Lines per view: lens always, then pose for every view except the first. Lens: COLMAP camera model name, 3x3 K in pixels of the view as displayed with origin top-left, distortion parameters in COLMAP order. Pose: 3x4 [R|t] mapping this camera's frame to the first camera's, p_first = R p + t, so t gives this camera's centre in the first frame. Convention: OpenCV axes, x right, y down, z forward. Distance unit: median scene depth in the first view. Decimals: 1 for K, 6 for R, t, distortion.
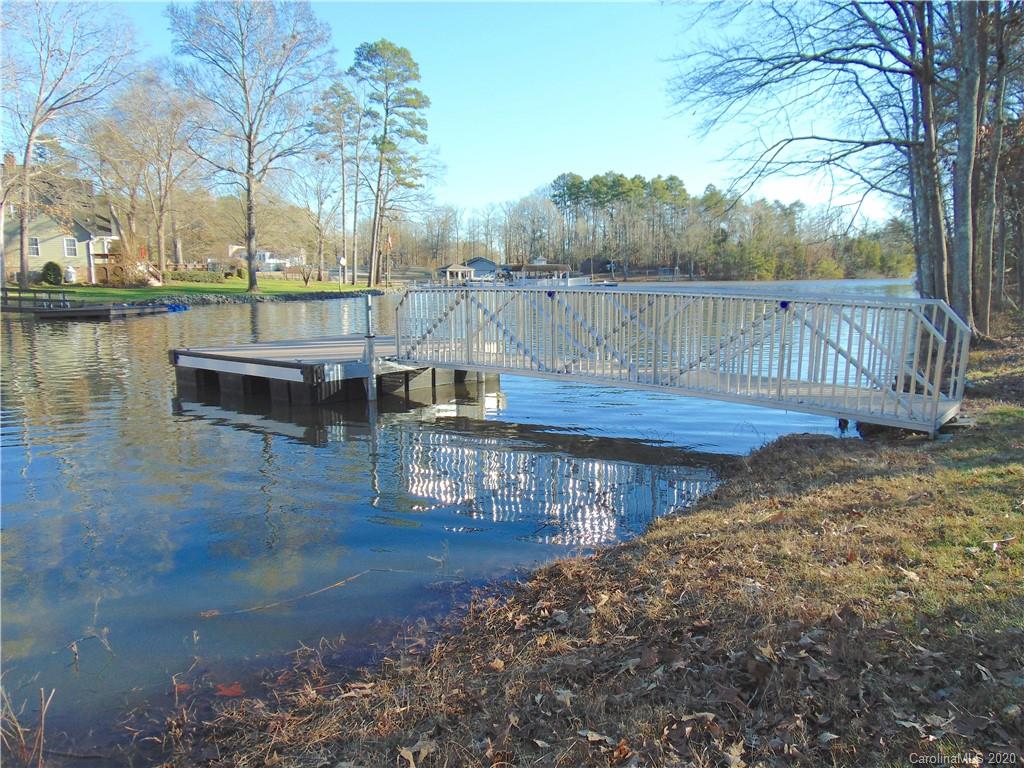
lens RADIAL K [[751.2, 0, 512.0], [0, 751.2, 384.0], [0, 0, 1]] dist [-0.007094, -0.000841]
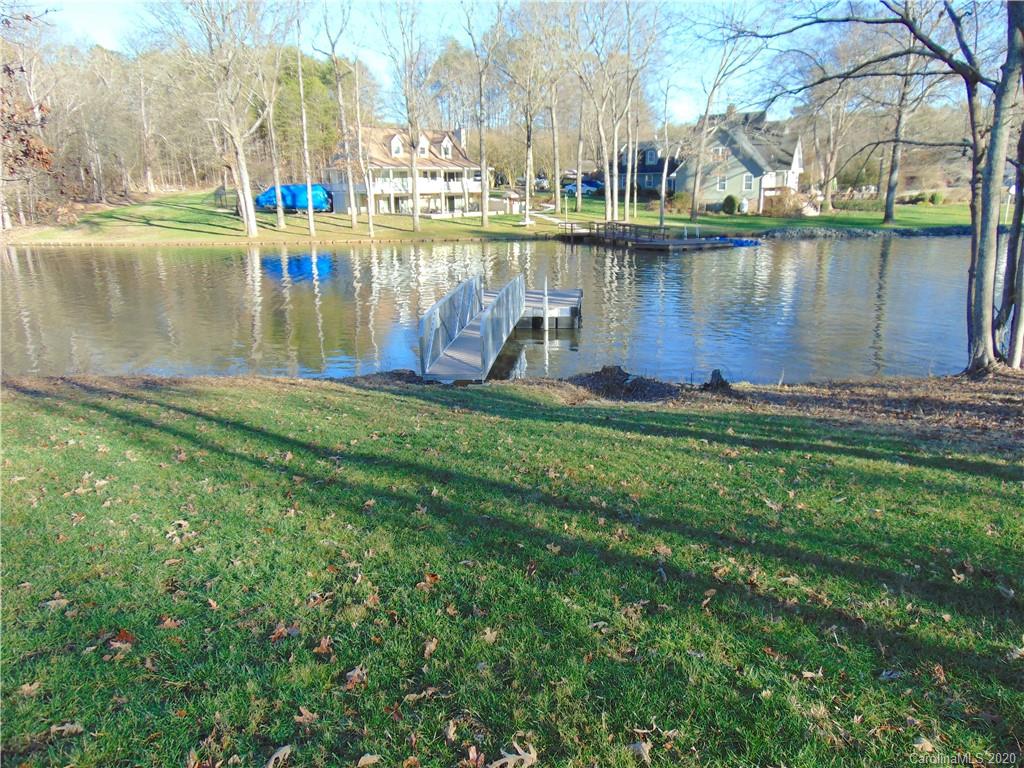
lens RADIAL K [[751.2, 0, 512.0], [0, 751.2, 384.0], [0, 0, 1]] dist [-0.007094, -0.000841]
pose [[0.536835, 0.202850, -0.818938, 0.272113], [-0.103974, 0.979173, 0.174383, -0.034629], [0.837256, -0.008466, 0.546745, 0.008606]]
